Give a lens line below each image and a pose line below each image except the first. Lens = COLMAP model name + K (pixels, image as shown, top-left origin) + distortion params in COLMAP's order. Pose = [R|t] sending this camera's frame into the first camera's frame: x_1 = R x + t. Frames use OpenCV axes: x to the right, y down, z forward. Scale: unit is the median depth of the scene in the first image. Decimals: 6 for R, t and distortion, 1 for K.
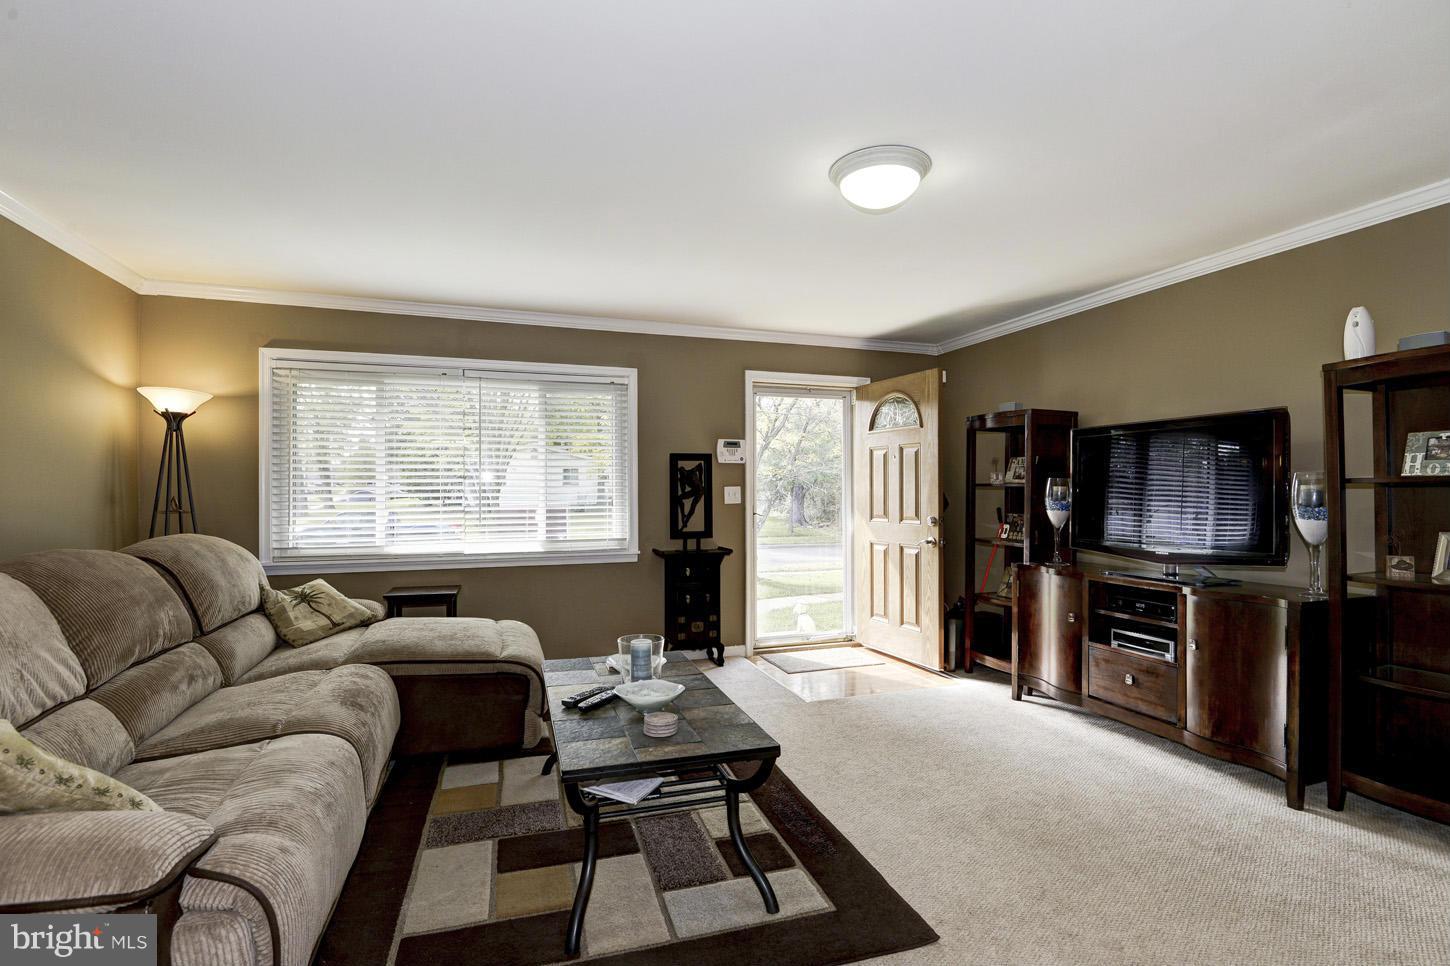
lens RADIAL K [[673.8, 0, 728.5], [0, 673.8, 487.5], [0, 0, 1]] dist [-0.016727, -0.006124]
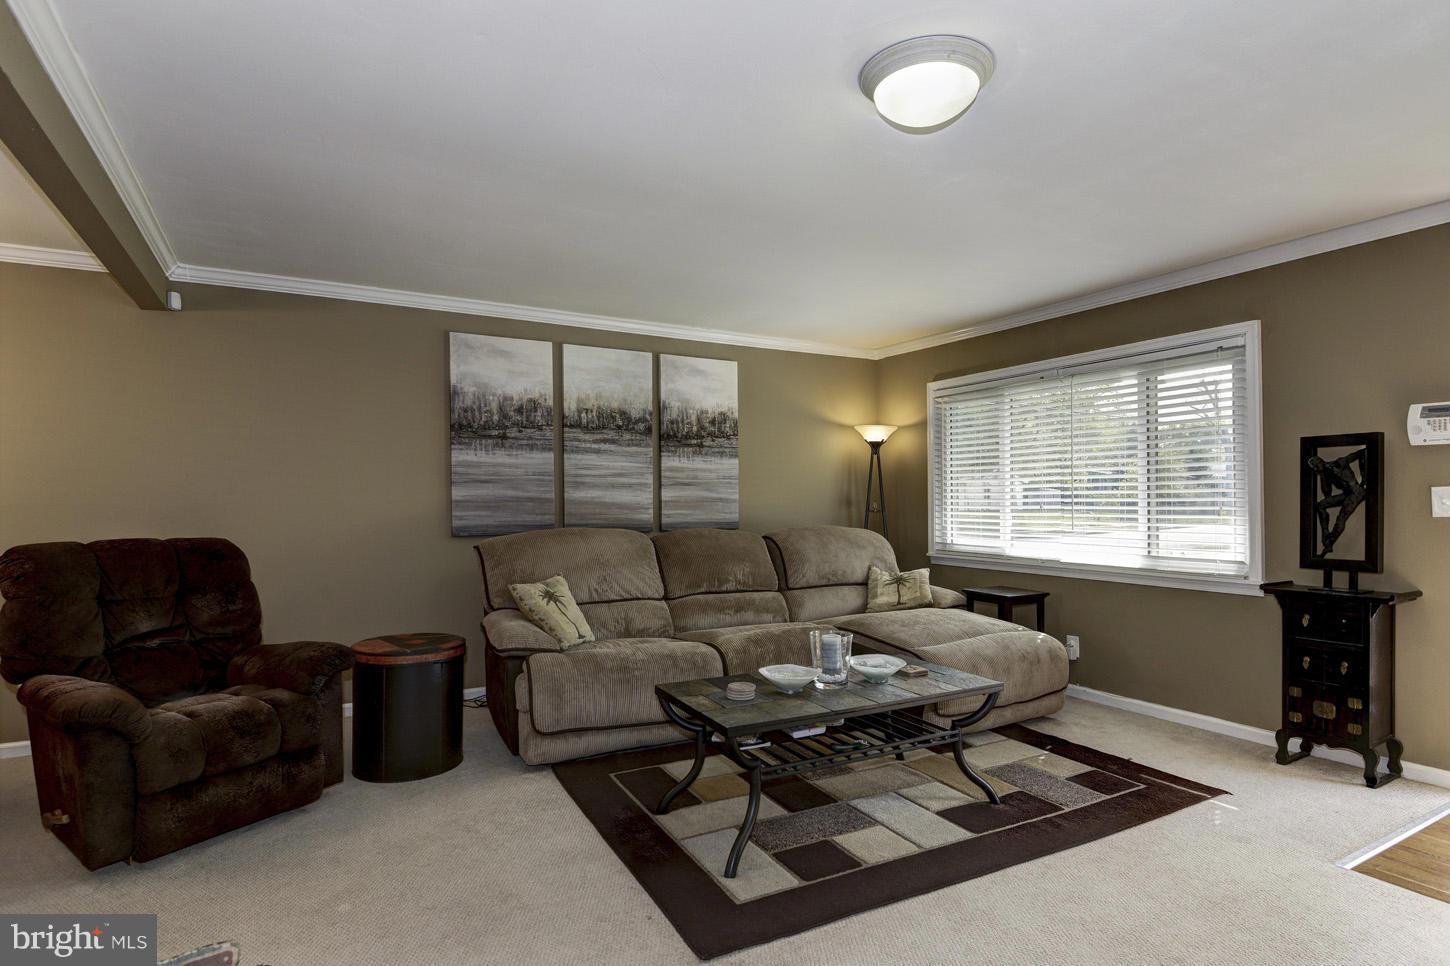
lens RADIAL K [[747.5, 0, 733.0], [0, 747.5, 498.2], [0, 0, 1]] dist [-0.002375, -0.000483]
pose [[0.182686, 0.001557, -0.983170, 0.529751], [0.010132, 0.999943, 0.003467, 0.000076], [0.983119, -0.010595, 0.182660, 0.322528]]
